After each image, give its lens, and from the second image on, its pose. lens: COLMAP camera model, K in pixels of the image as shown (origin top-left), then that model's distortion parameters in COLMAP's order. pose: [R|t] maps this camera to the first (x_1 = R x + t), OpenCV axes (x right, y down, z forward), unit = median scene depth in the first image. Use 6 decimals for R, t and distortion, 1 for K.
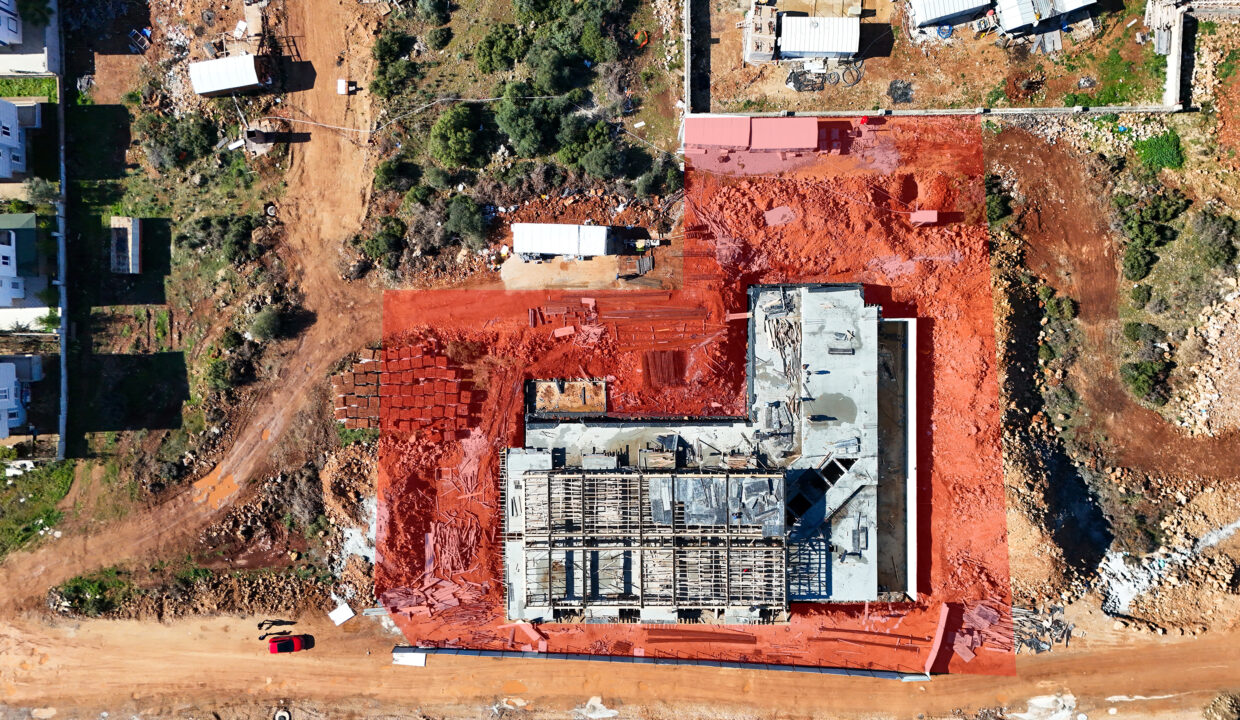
lens RADIAL K [[908.3, 0, 620.0], [0, 908.3, 360.0], [0, 0, 1]] dist [0.090855, -0.100115]
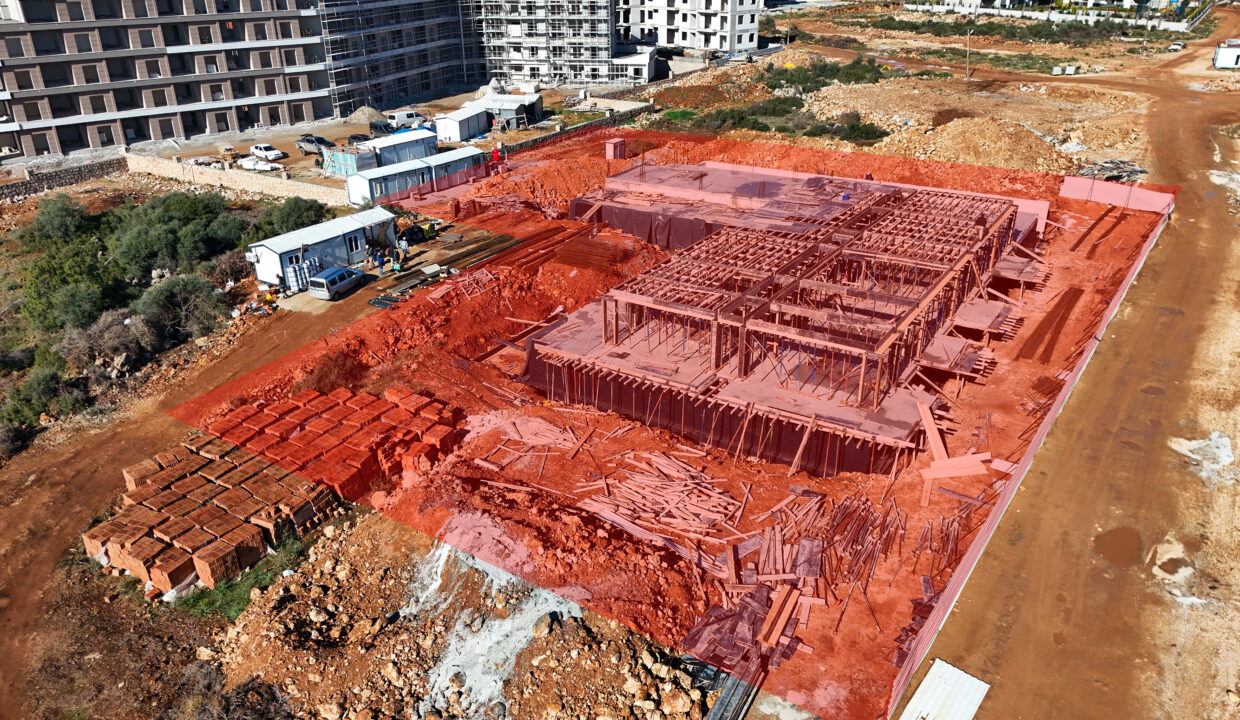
lens RADIAL K [[897.1, 0, 622.0], [0, 897.1, 374.1], [0, 0, 1]] dist [0.089204, -0.090106]
pose [[0.541407, -0.357011, 0.761197, -0.457629], [0.840490, 0.206856, -0.500787, 0.364523], [0.021328, 0.910908, 0.412058, 0.813489]]
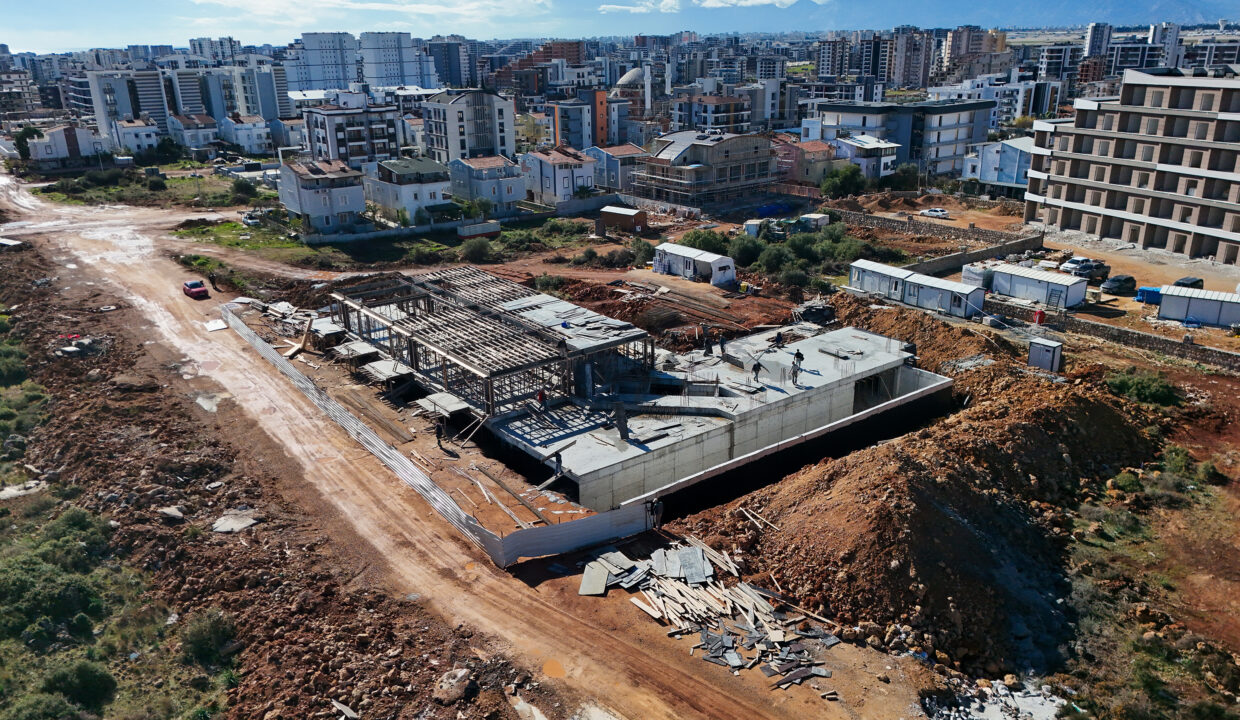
lens RADIAL K [[908.3, 0, 620.0], [0, 908.3, 360.0], [0, 0, 1]] dist [0.090855, -0.100115]
pose [[0.602882, 0.271652, -0.750159, 0.671937], [-0.797755, 0.192354, -0.571478, 0.530549], [-0.010947, 0.942977, 0.332679, 0.751735]]
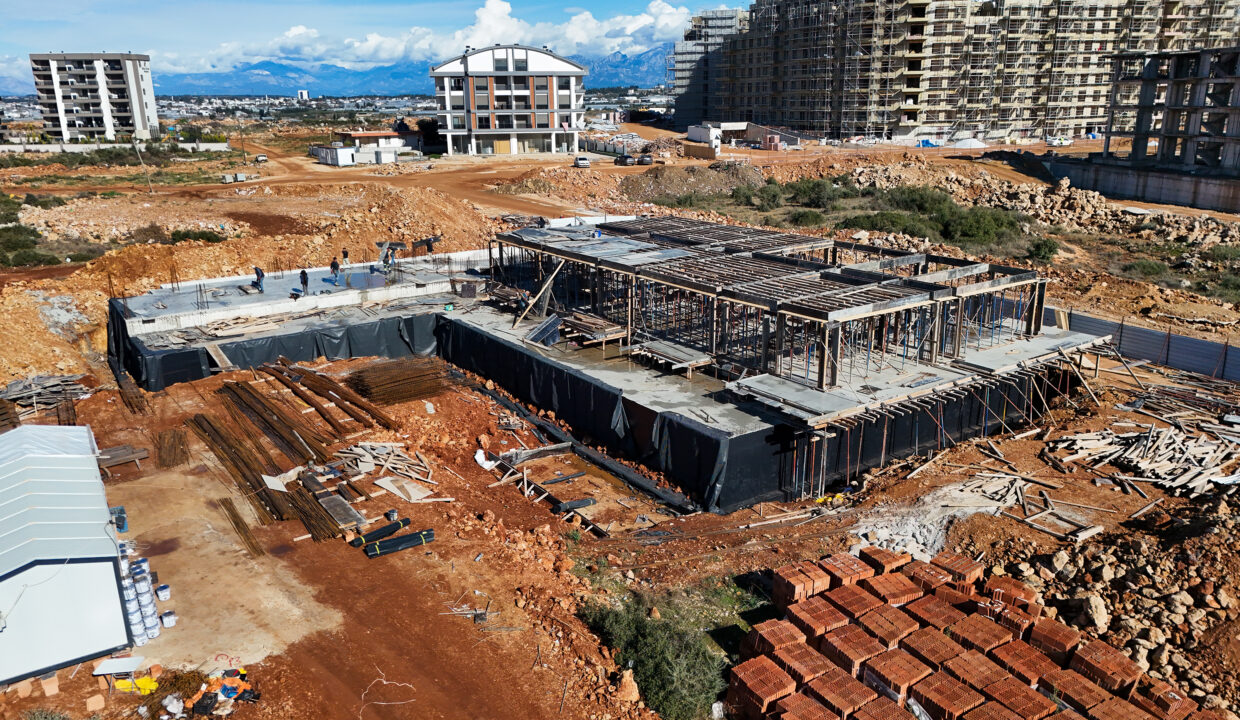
lens RADIAL K [[911.2, 0, 620.0], [0, 911.2, 360.0], [0, 0, 1]] dist [0.068018, -0.056452]
pose [[-0.562065, -0.207200, 0.800719, -0.335158], [0.826076, -0.188628, 0.531054, -0.125019], [0.041004, 0.959942, 0.277184, 0.879383]]
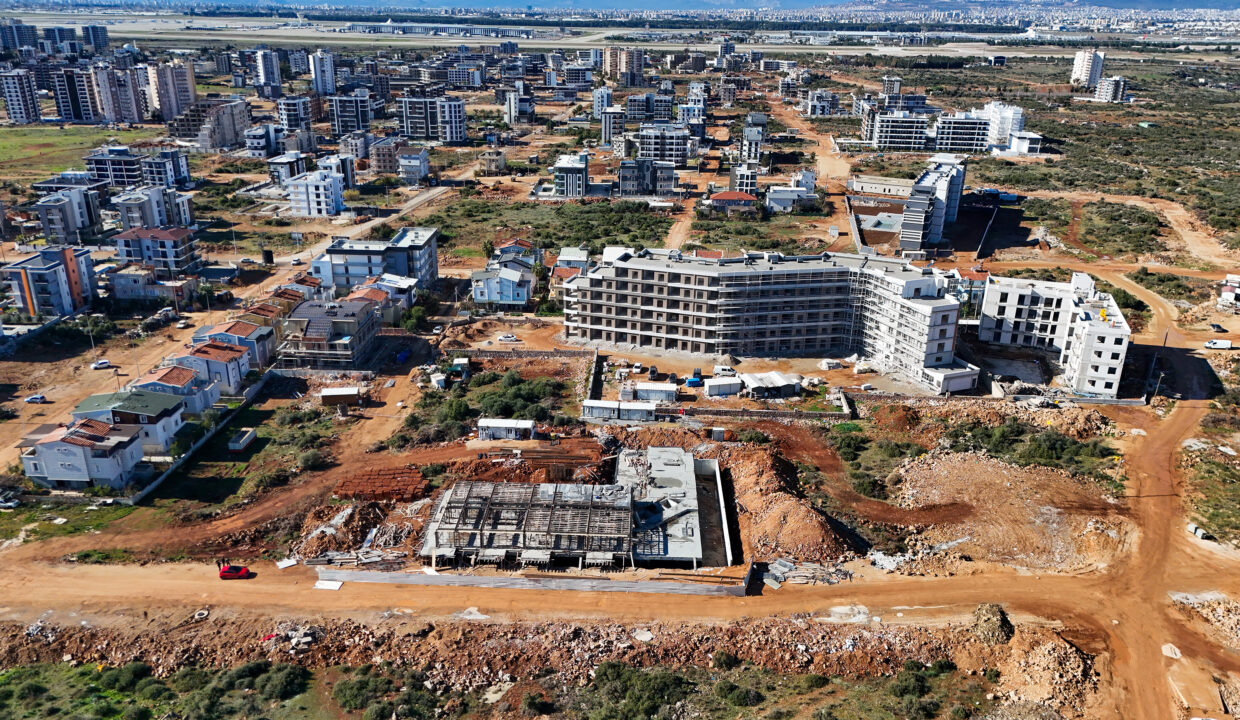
lens RADIAL K [[897.1, 0, 622.0], [0, 897.1, 374.1], [0, 0, 1]] dist [0.089204, -0.090106]
pose [[0.998764, 0.043856, -0.023404, 0.182635], [-0.037425, 0.353481, -0.934693, 1.367814], [-0.032719, 0.934413, 0.354686, 0.298691]]
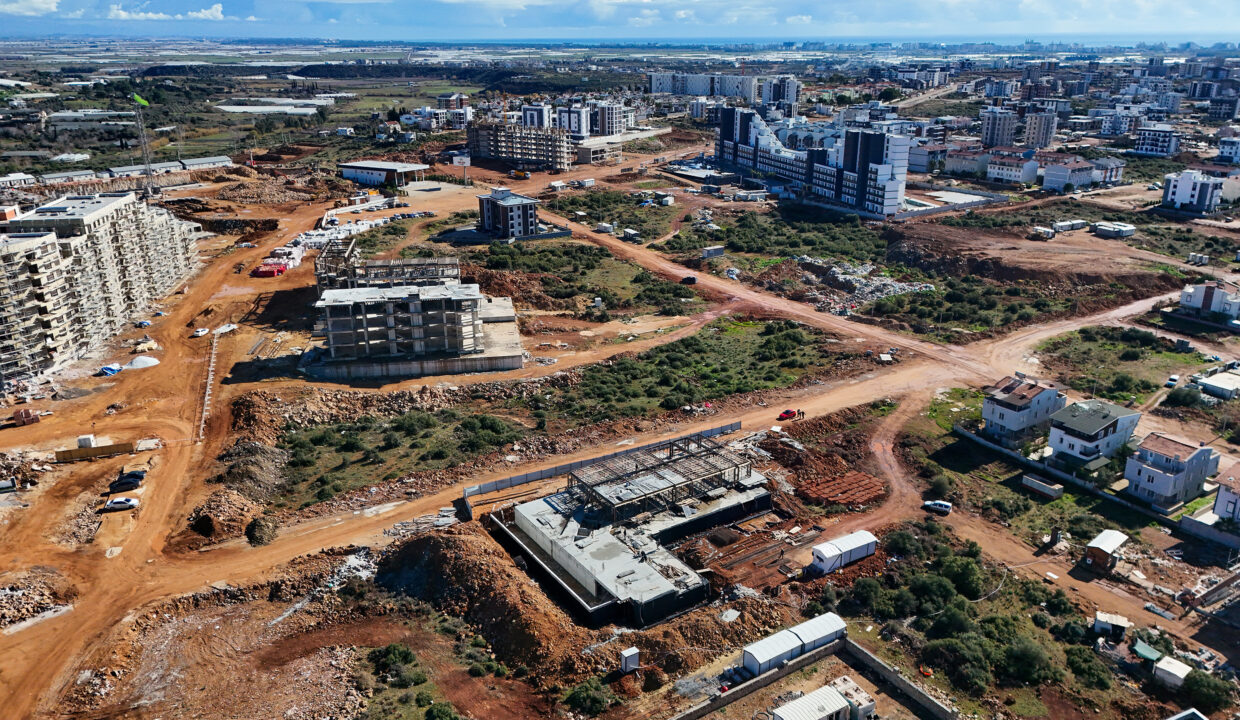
lens RADIAL K [[908.3, 0, 620.0], [0, 908.3, 360.0], [0, 0, 1]] dist [0.090855, -0.100115]
pose [[-0.839326, 0.203637, -0.504048, 0.828380], [-0.543572, -0.300975, 0.783545, -0.916182], [0.007853, 0.931636, 0.363307, 0.237321]]
